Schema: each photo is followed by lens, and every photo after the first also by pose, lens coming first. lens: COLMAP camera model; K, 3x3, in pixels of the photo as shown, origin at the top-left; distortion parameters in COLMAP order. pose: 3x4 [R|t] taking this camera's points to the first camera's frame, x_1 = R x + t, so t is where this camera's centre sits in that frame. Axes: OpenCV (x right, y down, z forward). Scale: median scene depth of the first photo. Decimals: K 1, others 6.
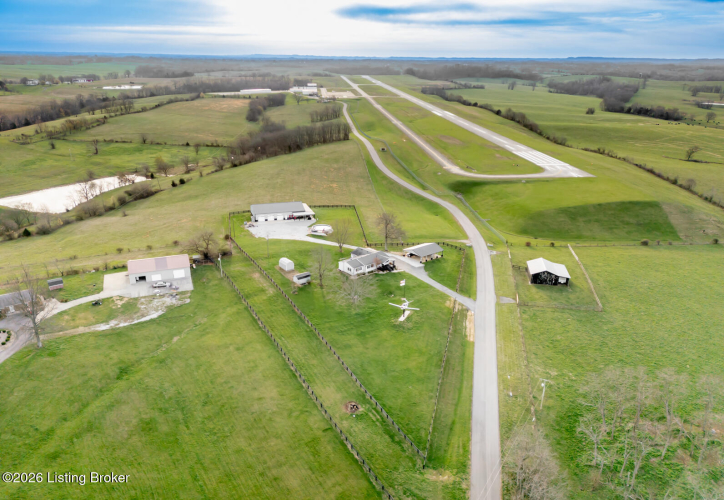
lens RADIAL K [[516.7, 0, 364.7], [0, 516.7, 252.1], [0, 0, 1]] dist [0.080904, -0.077091]
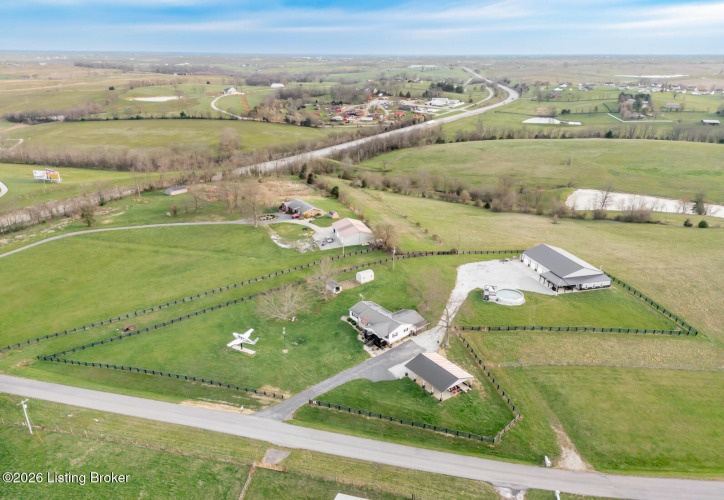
lens RADIAL K [[516.7, 0, 362.3], [0, 516.7, 250.0], [0, 0, 1]] dist [0.080904, -0.077091]
pose [[-0.070435, 0.337395, -0.938724, 0.616550], [-0.353593, 0.871510, 0.339768, -0.290080], [0.932744, 0.355858, 0.057916, 0.804818]]
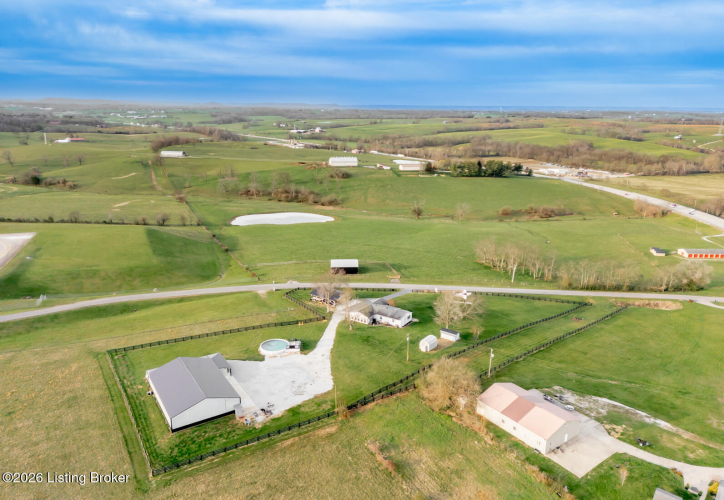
lens RADIAL K [[516.7, 0, 361.6], [0, 516.7, 252.2], [0, 0, 1]] dist [0.080904, -0.077091]
pose [[-0.232314, -0.280777, 0.931233, -0.757027], [0.324773, 0.880083, 0.346376, -0.377943], [-0.916817, 0.382907, -0.113267, 0.990783]]
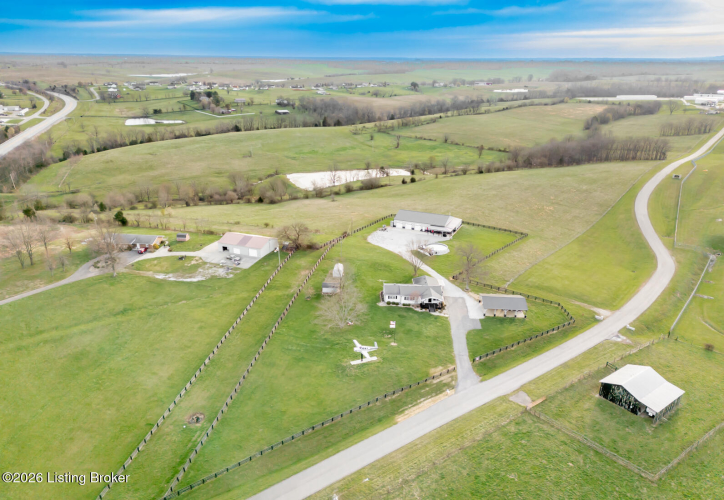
lens RADIAL K [[516.7, 0, 362.7], [0, 516.7, 256.2], [0, 0, 1]] dist [0.080904, -0.077091]
pose [[0.725793, 0.237992, -0.645434, 0.434167], [-0.238529, 0.967106, 0.088376, -0.086288], [0.645235, 0.089812, 0.758686, 0.256561]]
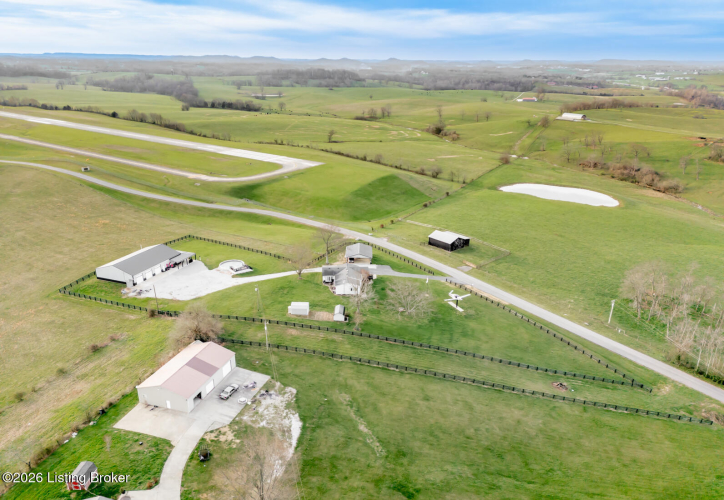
lens RADIAL K [[516.7, 0, 362.1], [0, 516.7, 249.1], [0, 0, 1]] dist [0.080904, -0.077091]
pose [[0.645722, -0.268125, 0.714949, -0.571436], [0.267075, 0.956486, 0.117494, -0.120706], [-0.715342, 0.115076, 0.689234, 0.298946]]
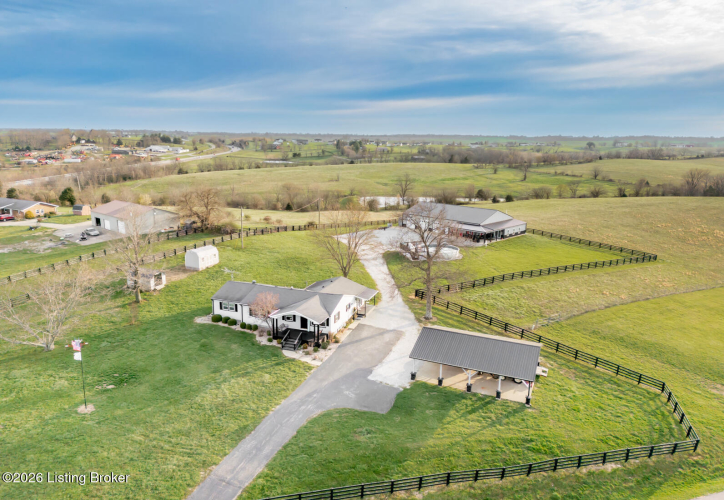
lens RADIAL K [[516.7, 0, 360.1], [0, 516.7, 255.1], [0, 0, 1]] dist [0.080904, -0.077091]
pose [[0.450395, 0.193005, -0.871719, 0.312756], [-0.316946, 0.947328, 0.045988, -0.044833], [0.834679, 0.255575, 0.487844, 0.766598]]
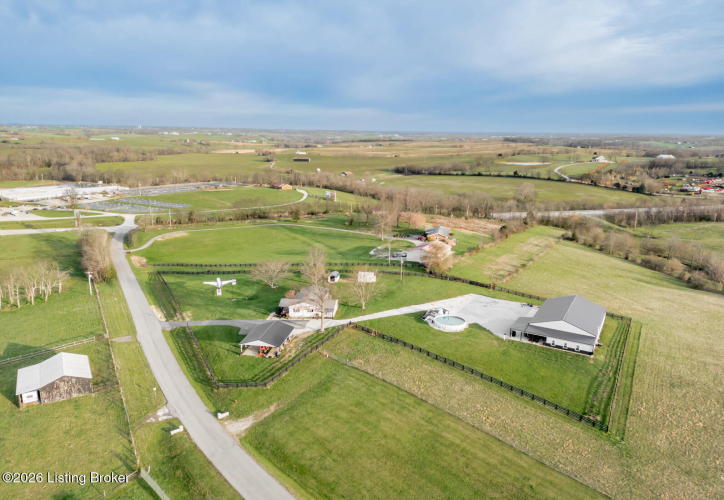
lens RADIAL K [[516.7, 0, 363.5], [0, 516.7, 248.2], [0, 0, 1]] dist [0.080904, -0.077091]
pose [[-0.753181, 0.120472, -0.646688, 0.412477], [-0.253520, 0.853983, 0.454357, -0.403368], [0.606998, 0.506161, -0.612661, 1.361832]]
